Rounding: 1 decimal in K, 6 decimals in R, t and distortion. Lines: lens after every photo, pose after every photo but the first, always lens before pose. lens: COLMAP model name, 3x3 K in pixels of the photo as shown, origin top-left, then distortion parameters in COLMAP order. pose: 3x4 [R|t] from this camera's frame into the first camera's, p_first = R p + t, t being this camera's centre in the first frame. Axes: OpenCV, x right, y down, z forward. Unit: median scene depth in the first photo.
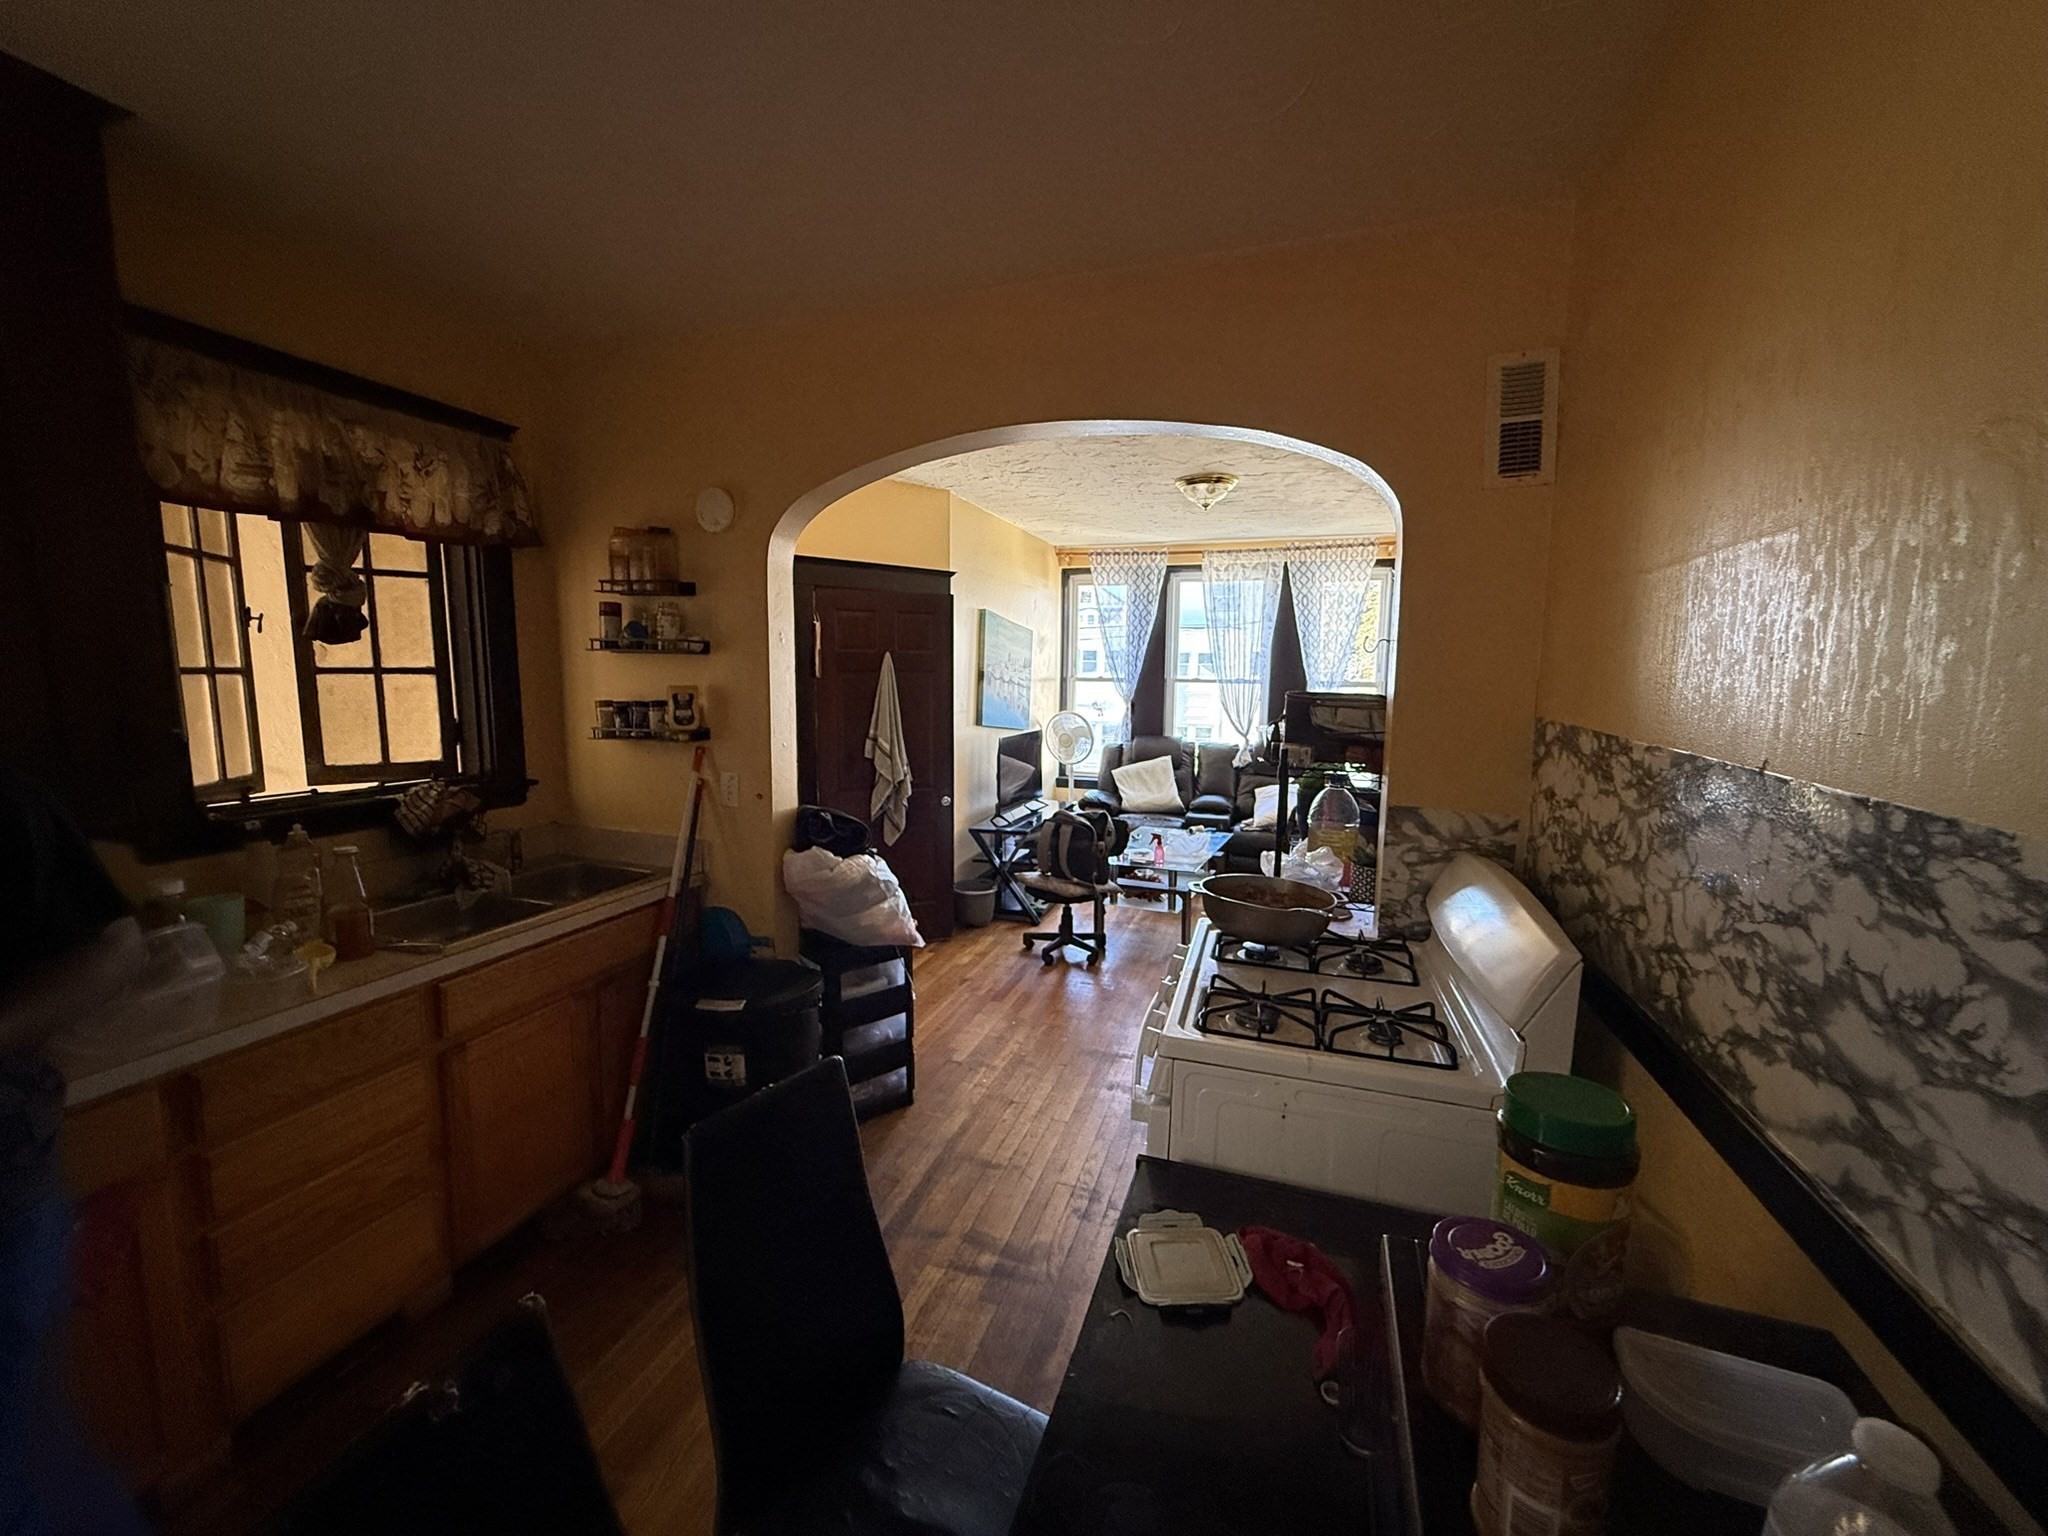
lens RADIAL K [[820.9, 0, 1017.7], [0, 820.9, 770.8], [0, 0, 1]] dist [-0.000575, -0.000345]
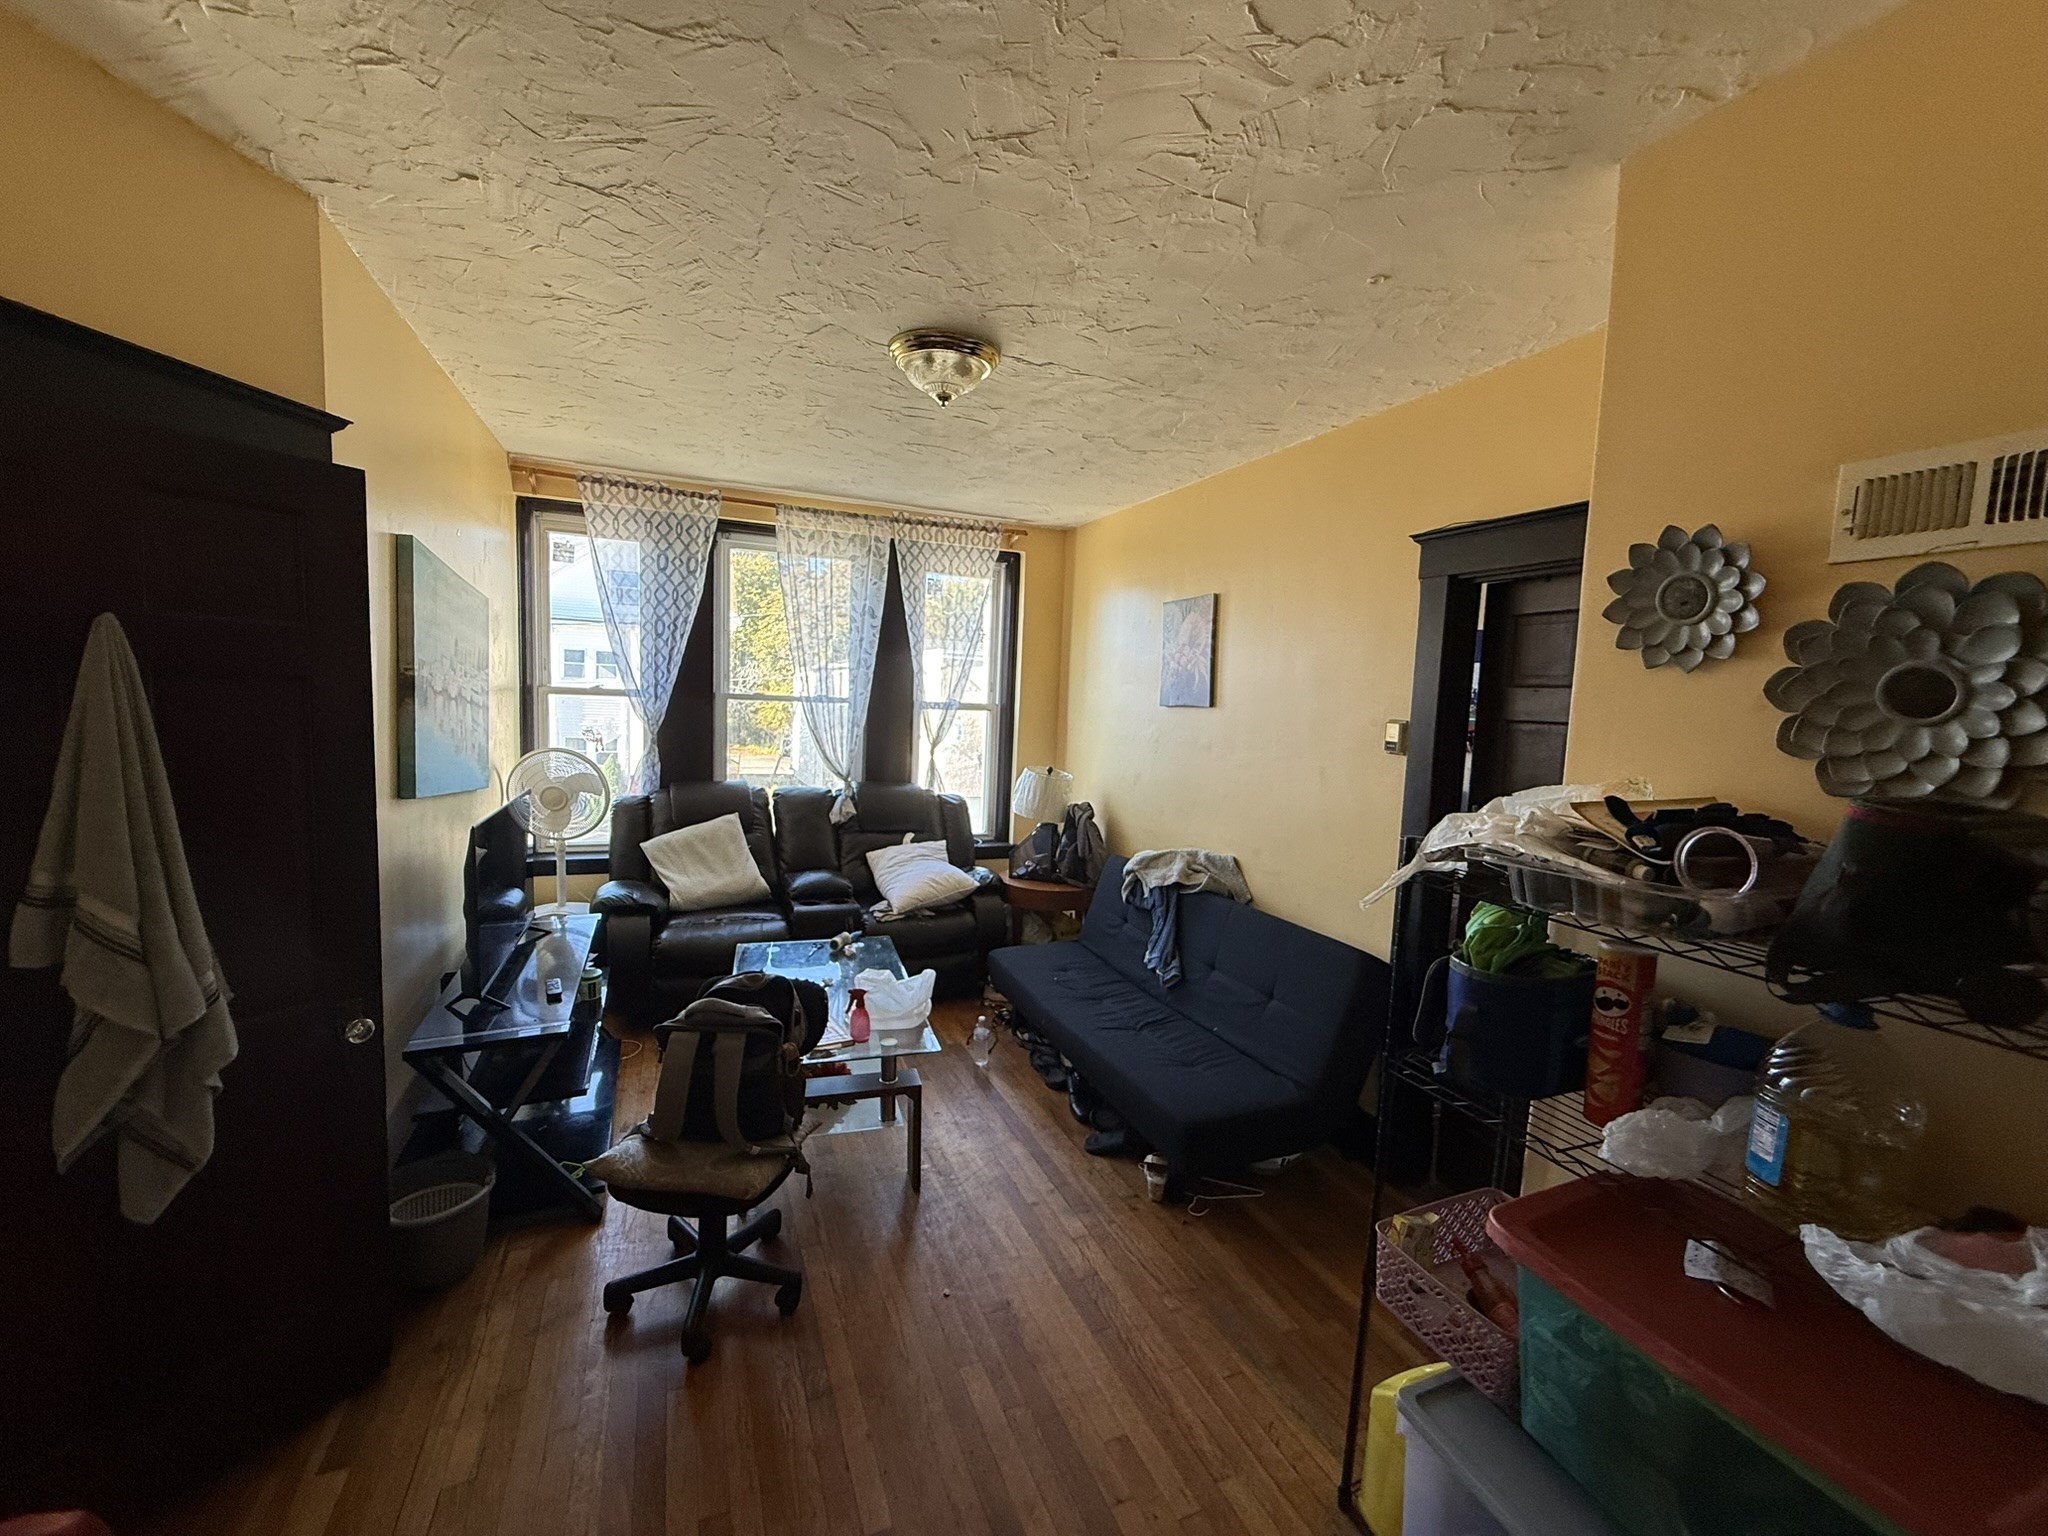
lens RADIAL K [[820.9, 0, 1027.2], [0, 820.9, 771.4], [0, 0, 1]] dist [-0.000575, -0.000345]
pose [[0.751776, -0.042833, 0.658026, -0.069486], [0.047732, 0.998805, 0.010483, -0.048007], [-0.657689, 0.023528, 0.752922, 0.364900]]
